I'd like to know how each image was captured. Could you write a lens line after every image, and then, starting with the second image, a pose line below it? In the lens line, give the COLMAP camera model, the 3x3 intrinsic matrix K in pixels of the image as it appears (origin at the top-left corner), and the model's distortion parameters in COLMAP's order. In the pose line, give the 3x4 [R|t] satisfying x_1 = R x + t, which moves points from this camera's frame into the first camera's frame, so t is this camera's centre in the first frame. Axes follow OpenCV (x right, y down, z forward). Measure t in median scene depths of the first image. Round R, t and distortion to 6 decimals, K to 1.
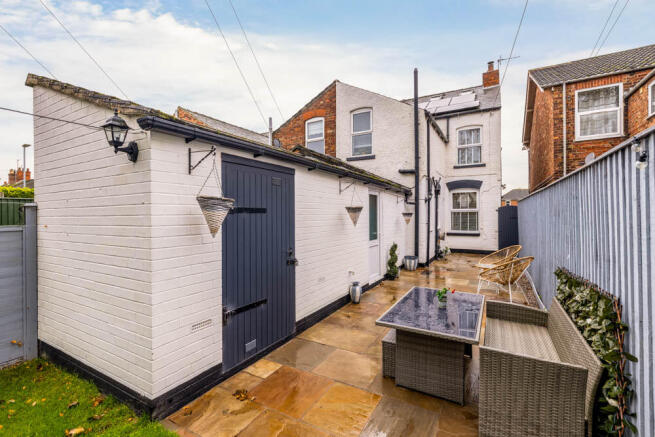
lens RADIAL K [[286.2, 0, 328.8], [0, 286.2, 209.4], [0, 0, 1]] dist [0.002447, 0.000704]
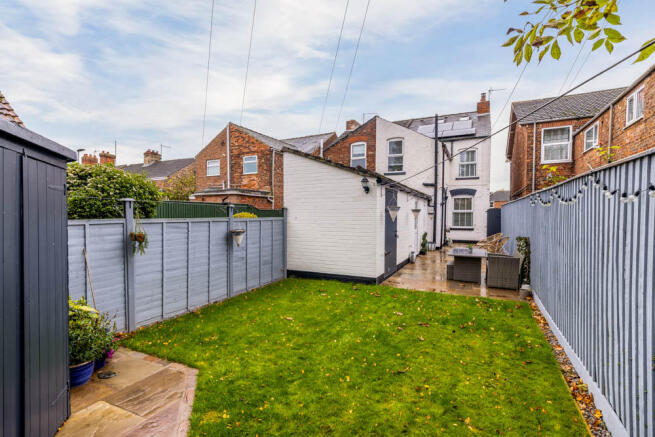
lens RADIAL K [[299.7, 0, 327.5], [0, 299.7, 218.5], [0, 0, 1]] dist [0.001738, 0.000432]
pose [[0.998142, 0.007199, 0.060511, -0.292602], [-0.009205, 0.999415, 0.032939, -0.003800], [-0.060239, -0.033435, 0.997624, -0.437823]]
